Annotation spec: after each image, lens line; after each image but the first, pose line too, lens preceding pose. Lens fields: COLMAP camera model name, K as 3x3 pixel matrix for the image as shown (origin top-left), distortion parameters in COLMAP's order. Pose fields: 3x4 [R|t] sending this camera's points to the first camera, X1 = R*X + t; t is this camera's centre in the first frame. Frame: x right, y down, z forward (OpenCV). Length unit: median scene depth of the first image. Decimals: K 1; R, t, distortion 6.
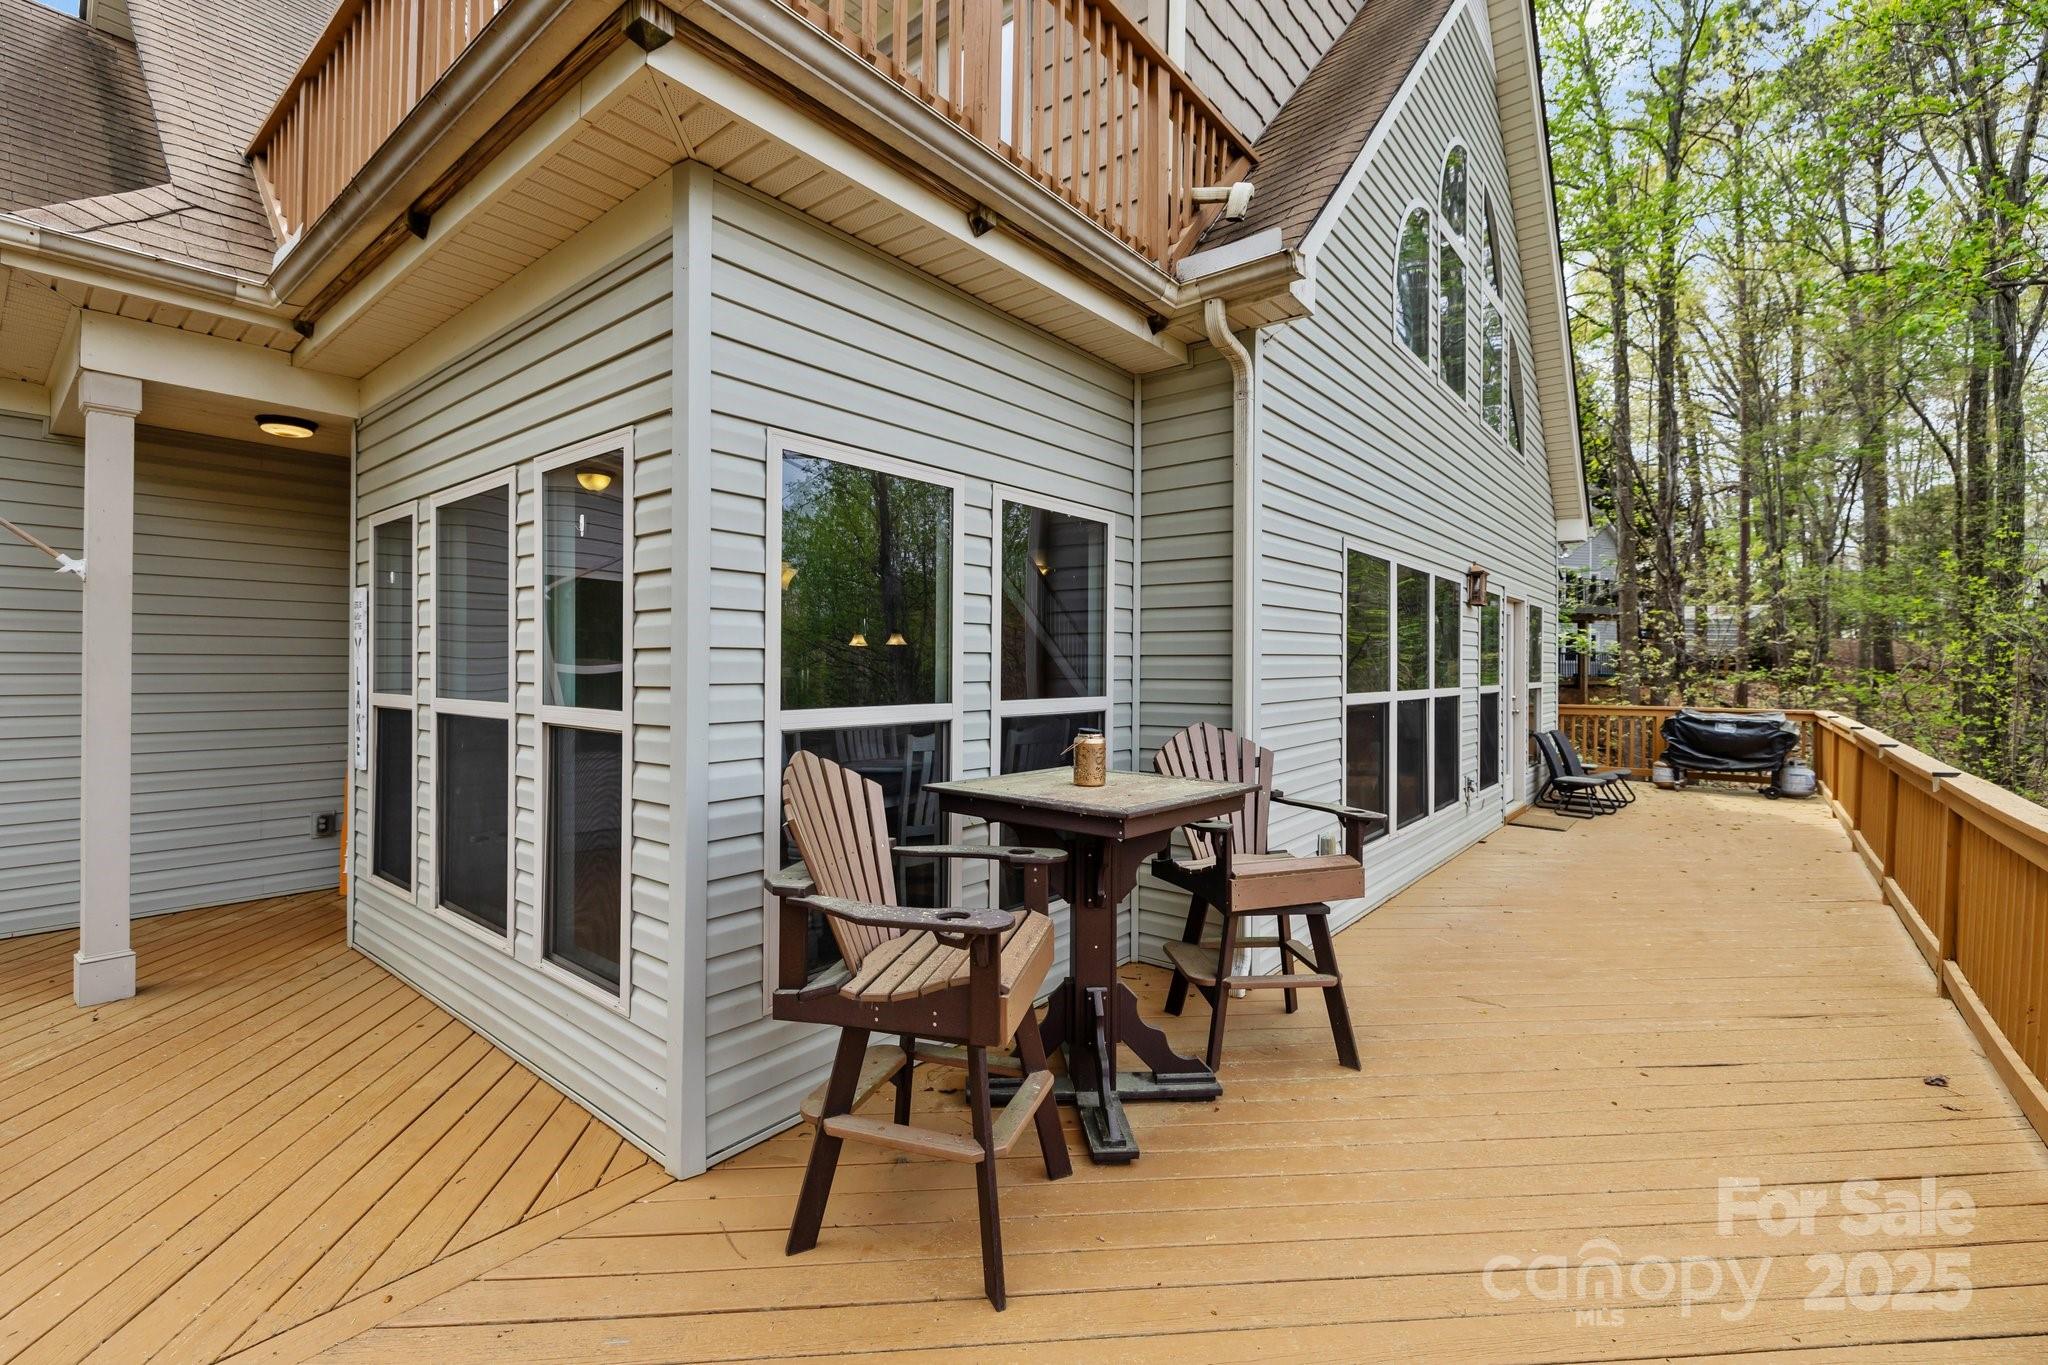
lens RADIAL K [[875.1, 0, 1018.1], [0, 875.1, 669.0], [0, 0, 1]] dist [-0.000754, -0.000202]
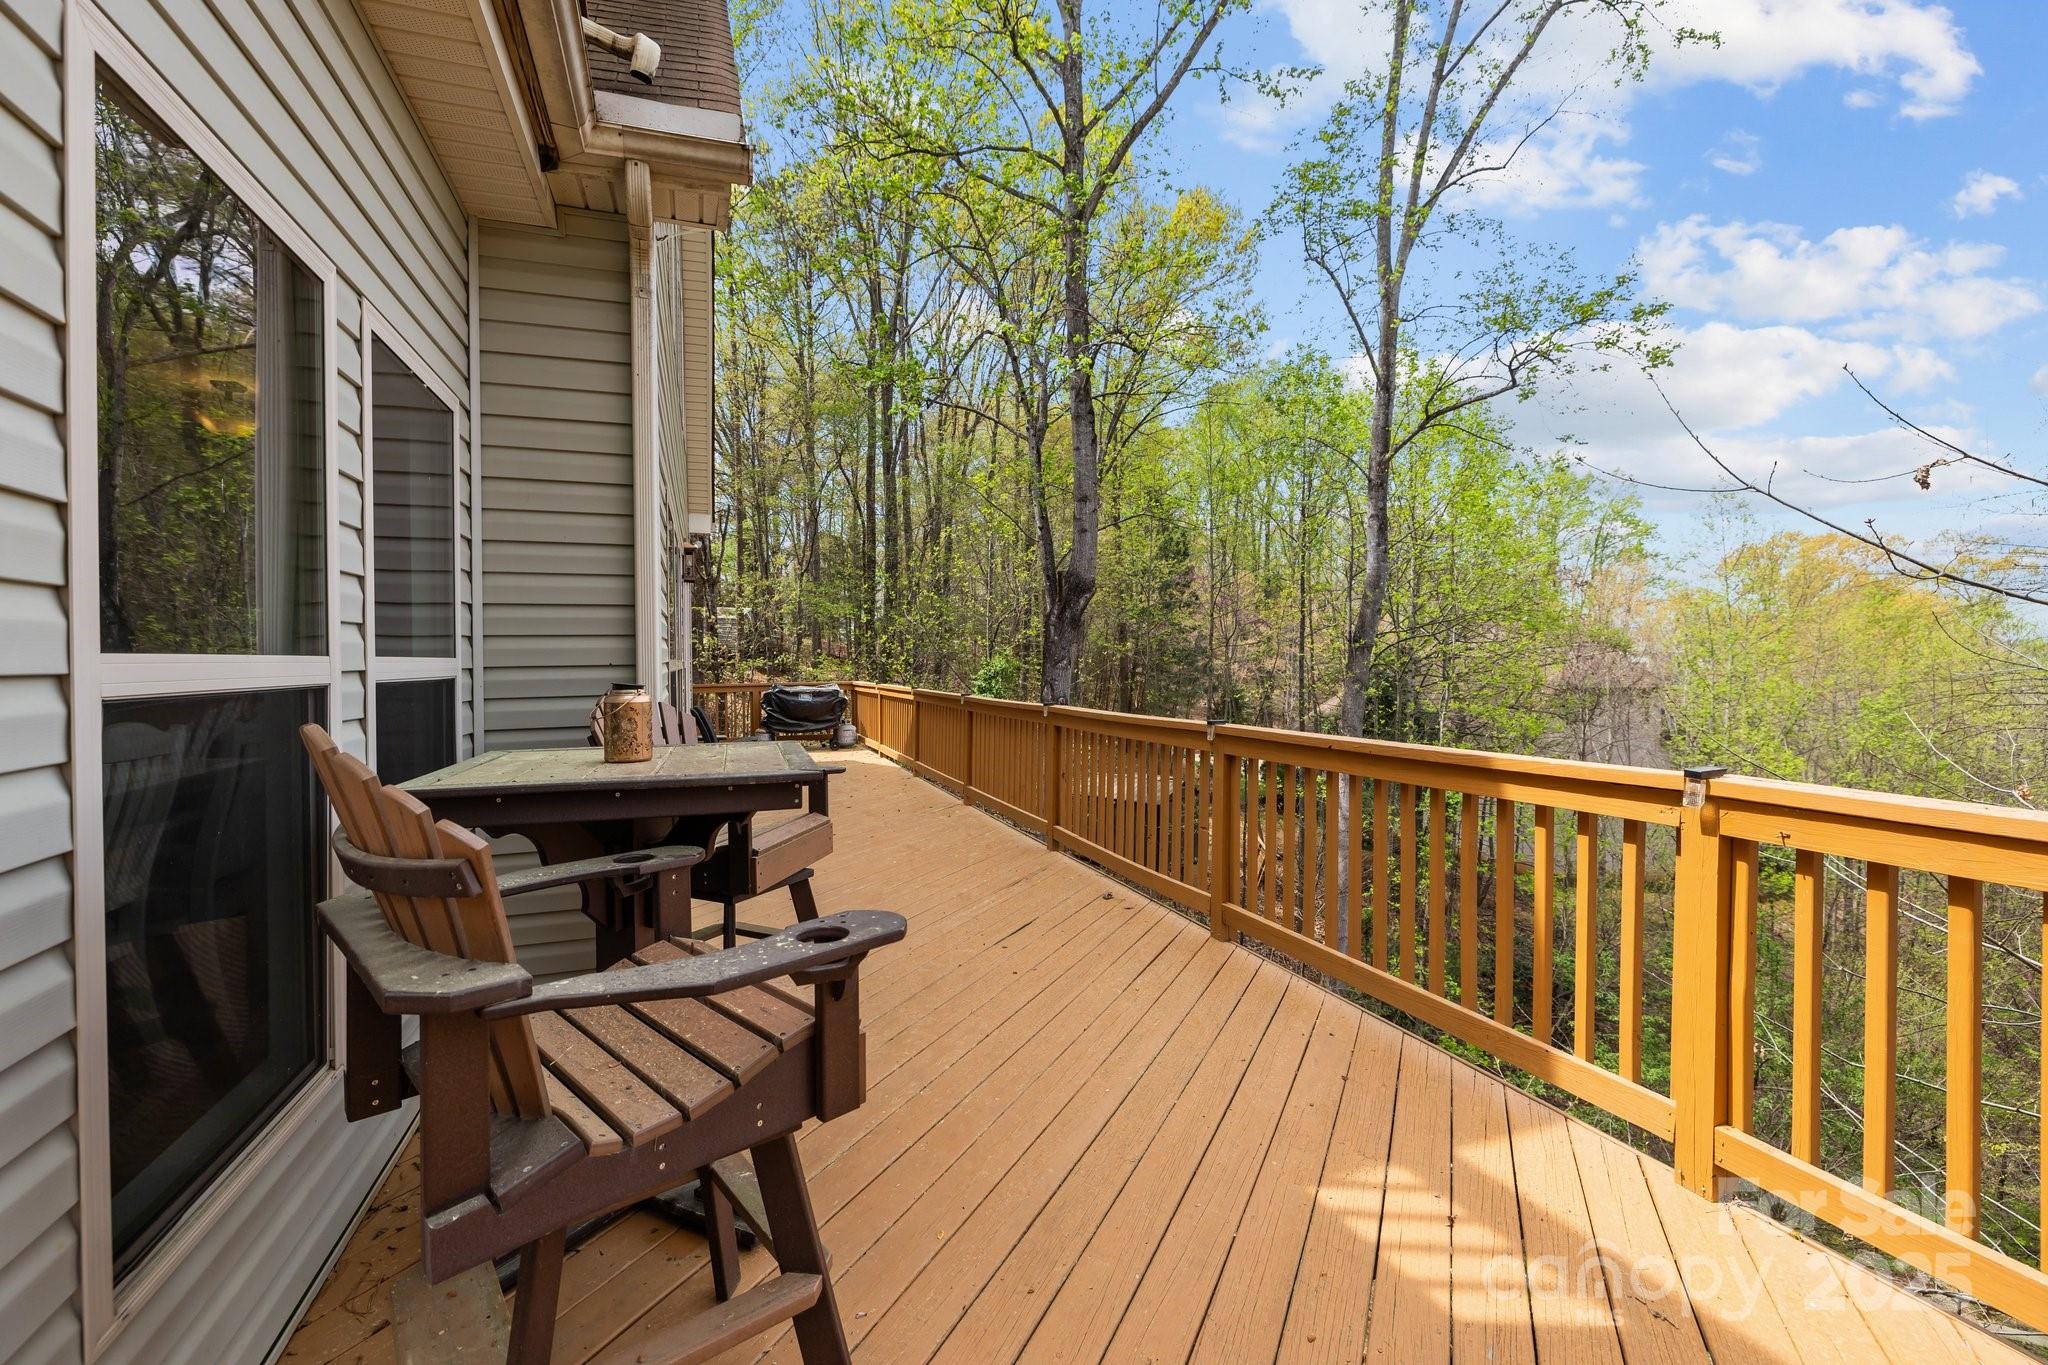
lens RADIAL K [[875.1, 0, 1018.1], [0, 875.1, 669.0], [0, 0, 1]] dist [-0.000754, -0.000202]
pose [[0.523381, -0.018215, 0.851904, -0.291445], [0.011222, 0.999832, 0.014483, 0.038924], [-0.852025, 0.001979, 0.523497, 0.277279]]
